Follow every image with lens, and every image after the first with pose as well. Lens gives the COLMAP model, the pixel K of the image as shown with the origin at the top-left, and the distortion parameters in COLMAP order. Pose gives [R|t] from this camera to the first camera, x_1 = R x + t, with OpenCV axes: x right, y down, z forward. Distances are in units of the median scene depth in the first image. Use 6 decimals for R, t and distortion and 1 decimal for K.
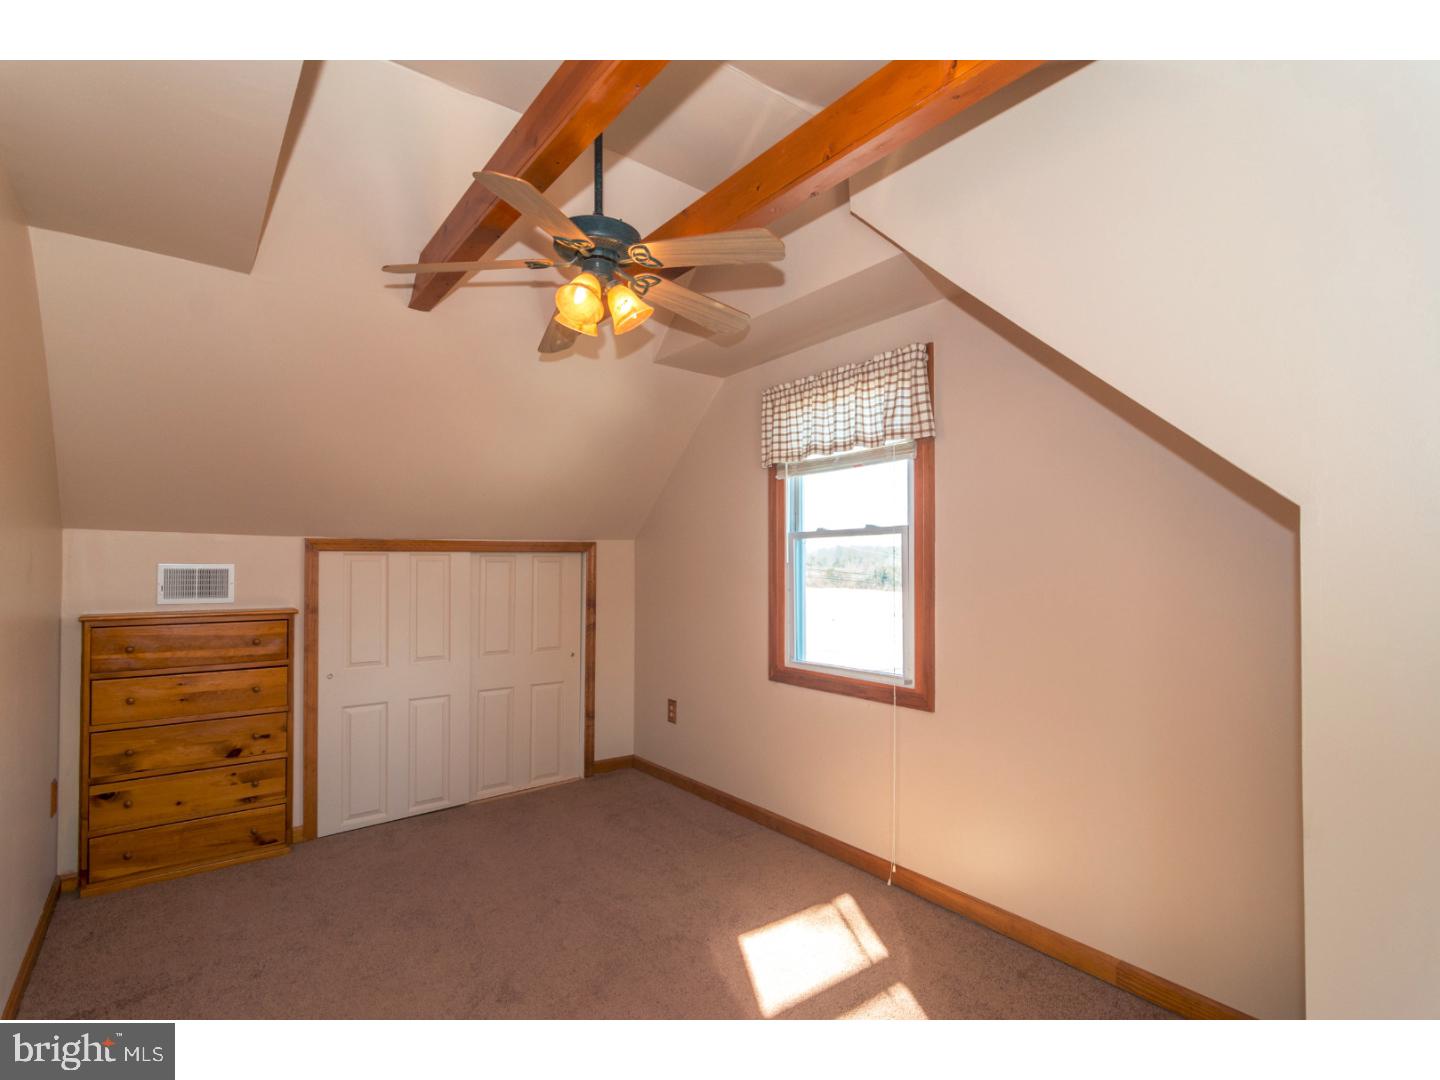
lens RADIAL K [[711.3, 0, 718.5], [0, 711.3, 548.5], [0, 0, 1]] dist [-0.002257, 0.000138]
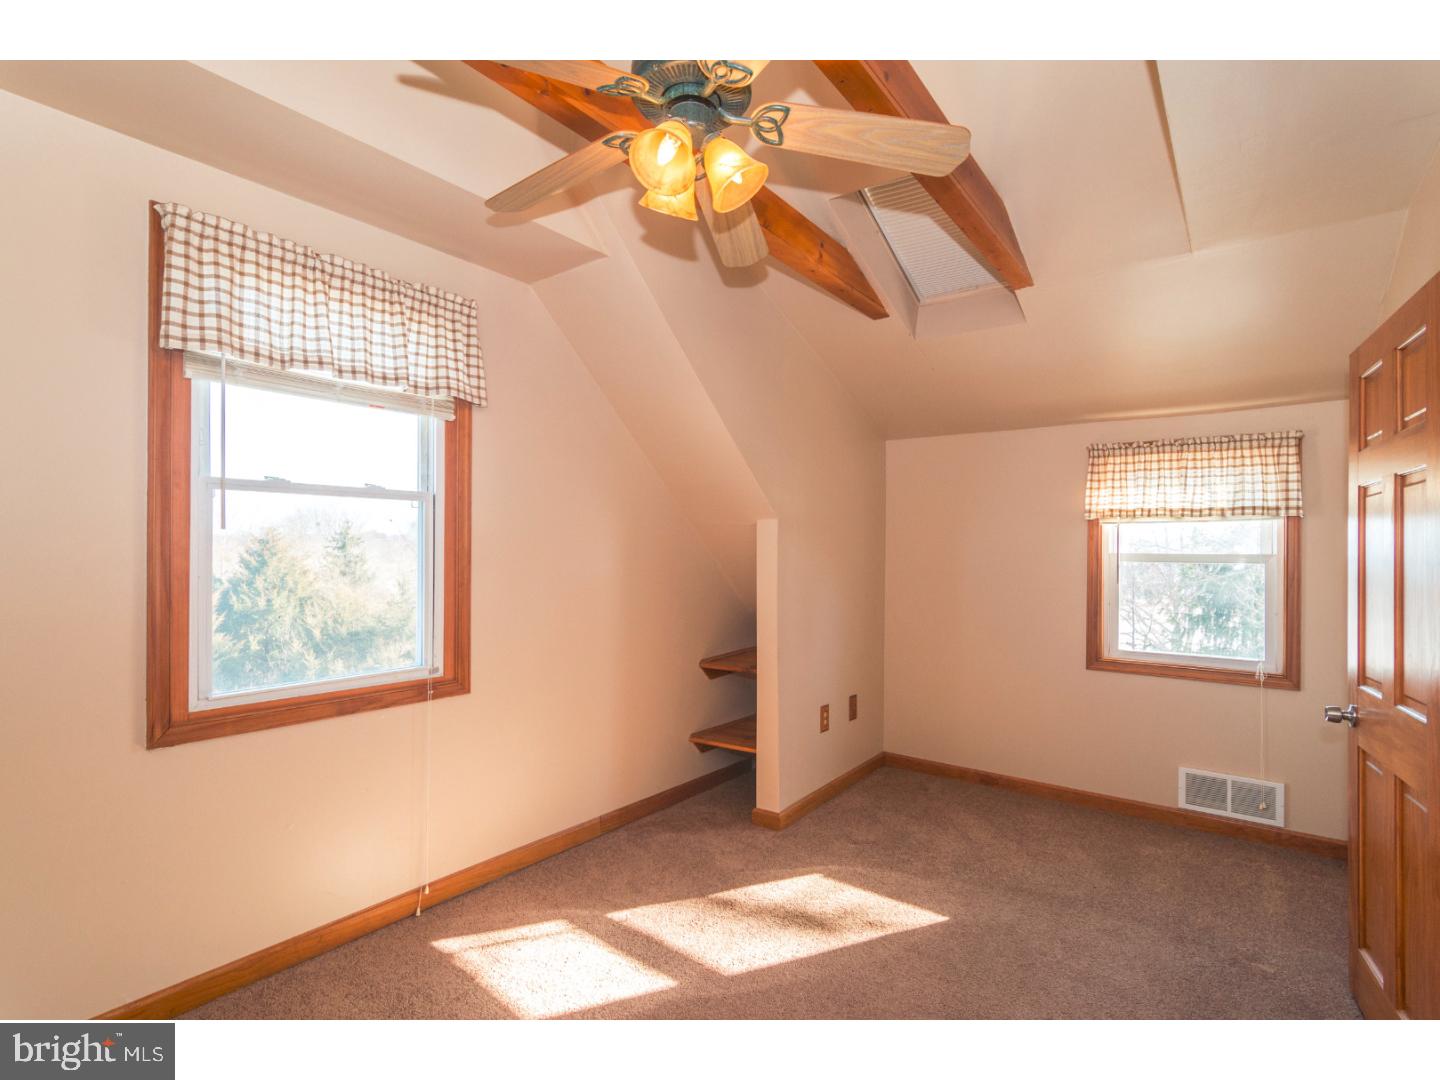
lens RADIAL K [[711.3, 0, 718.5], [0, 711.3, 548.5], [0, 0, 1]] dist [-0.002257, 0.000138]
pose [[-0.272207, 0.001579, 0.962237, -0.674513], [-0.029231, 0.999524, -0.009909, 0.035046], [-0.961795, -0.030825, -0.272031, 0.903354]]
